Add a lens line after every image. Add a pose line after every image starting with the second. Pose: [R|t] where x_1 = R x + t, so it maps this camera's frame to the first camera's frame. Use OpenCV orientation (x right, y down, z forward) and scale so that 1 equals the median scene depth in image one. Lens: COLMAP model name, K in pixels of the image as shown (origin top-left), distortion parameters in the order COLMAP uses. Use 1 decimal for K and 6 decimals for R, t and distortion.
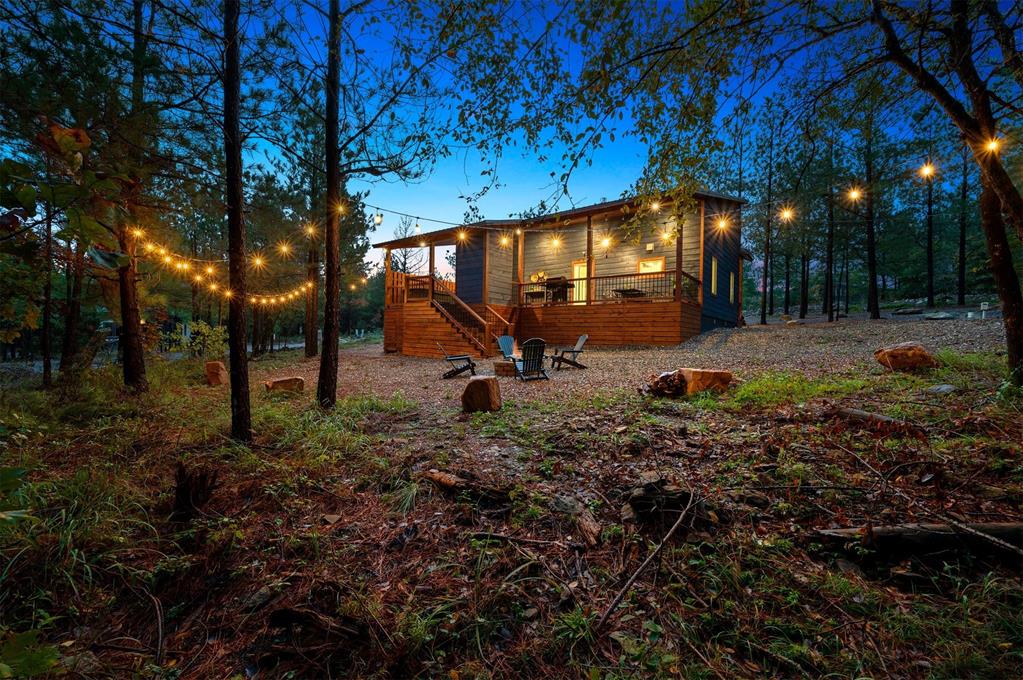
lens RADIAL K [[411.7, 0, 507.9], [0, 411.7, 330.8], [0, 0, 1]] dist [-0.000669, 0.000115]
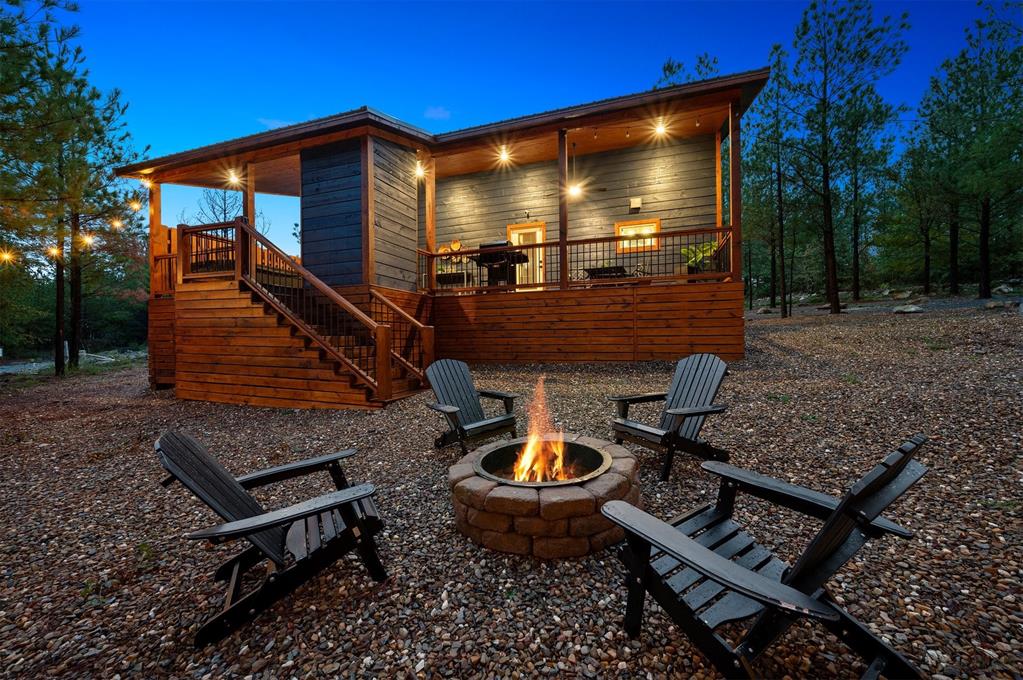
lens RADIAL K [[411.7, 0, 507.9], [0, 411.7, 330.8], [0, 0, 1]] dist [-0.000669, 0.000115]
pose [[0.950745, -0.020090, 0.309322, -0.049460], [0.021073, 0.999778, 0.000164, -0.008992], [-0.309257, 0.006362, 0.950957, 0.475913]]
